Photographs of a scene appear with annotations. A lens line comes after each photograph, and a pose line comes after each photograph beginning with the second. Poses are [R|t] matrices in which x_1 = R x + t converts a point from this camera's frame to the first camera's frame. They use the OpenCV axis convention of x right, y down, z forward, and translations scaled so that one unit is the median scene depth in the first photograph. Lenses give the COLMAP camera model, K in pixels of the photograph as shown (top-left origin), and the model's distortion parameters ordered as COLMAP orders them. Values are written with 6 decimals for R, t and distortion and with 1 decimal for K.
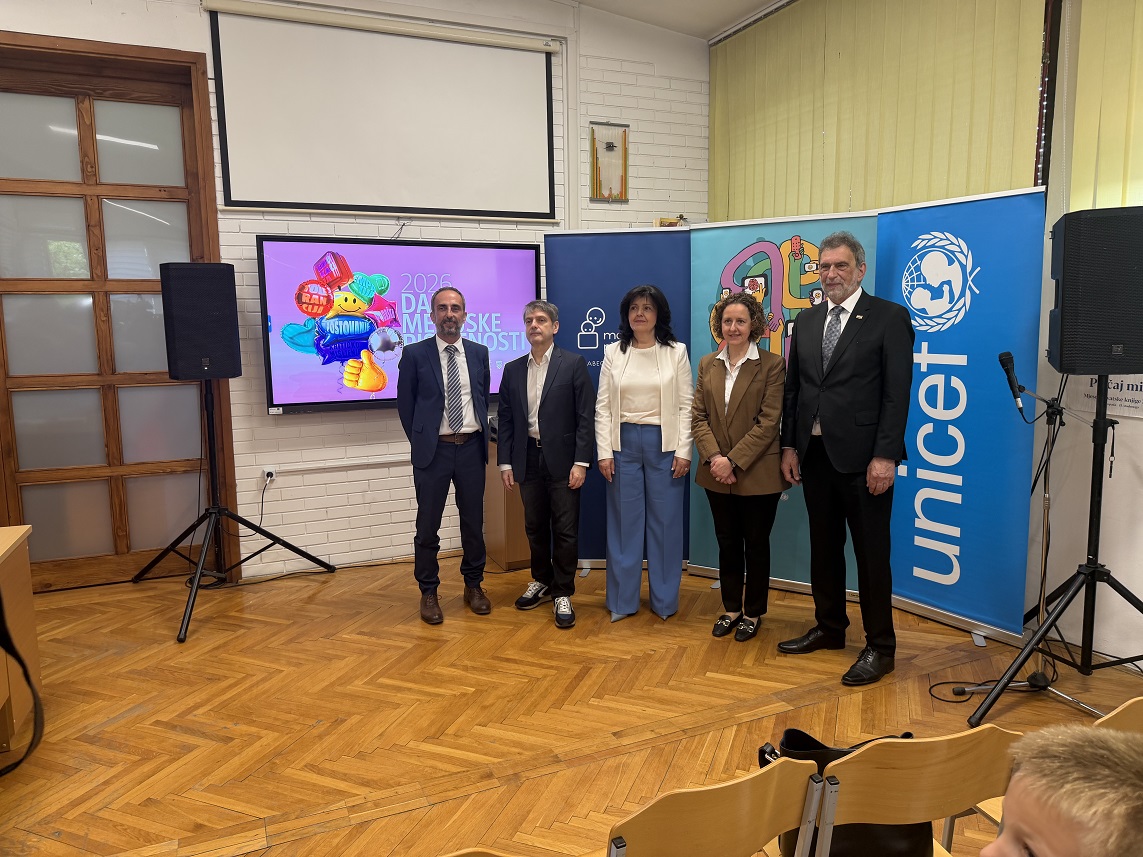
lens RADIAL K [[827.1, 0, 571.2], [0, 827.1, 426.0], [0, 0, 1]] dist [0.061104, -0.103376]
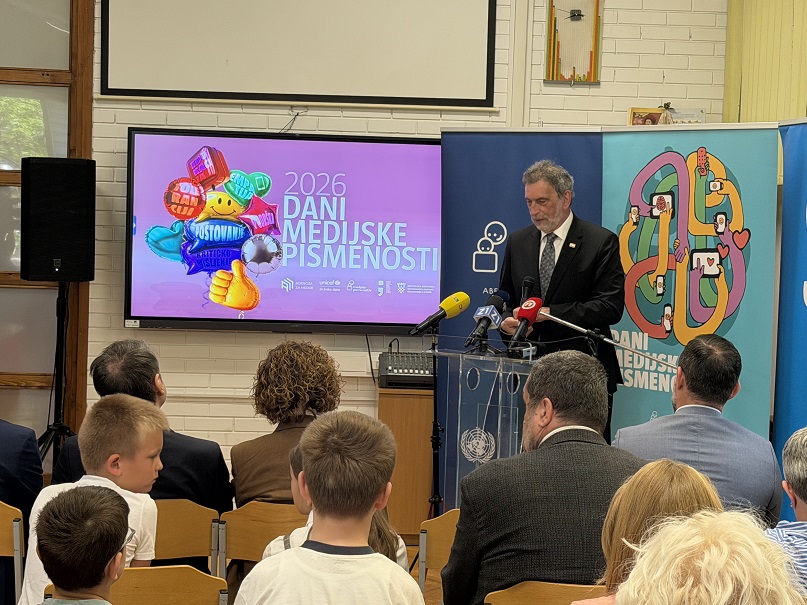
lens RADIAL K [[1709.4, 0, 403.5], [0, 1709.4, 302.5], [0, 0, 1]] dist [0.010399, 0.243852]
pose [[0.939771, 0.059474, -0.336591, 0.510251], [-0.085610, 0.994314, -0.063335, 0.048572], [0.330910, 0.088336, 0.939519, -0.591493]]
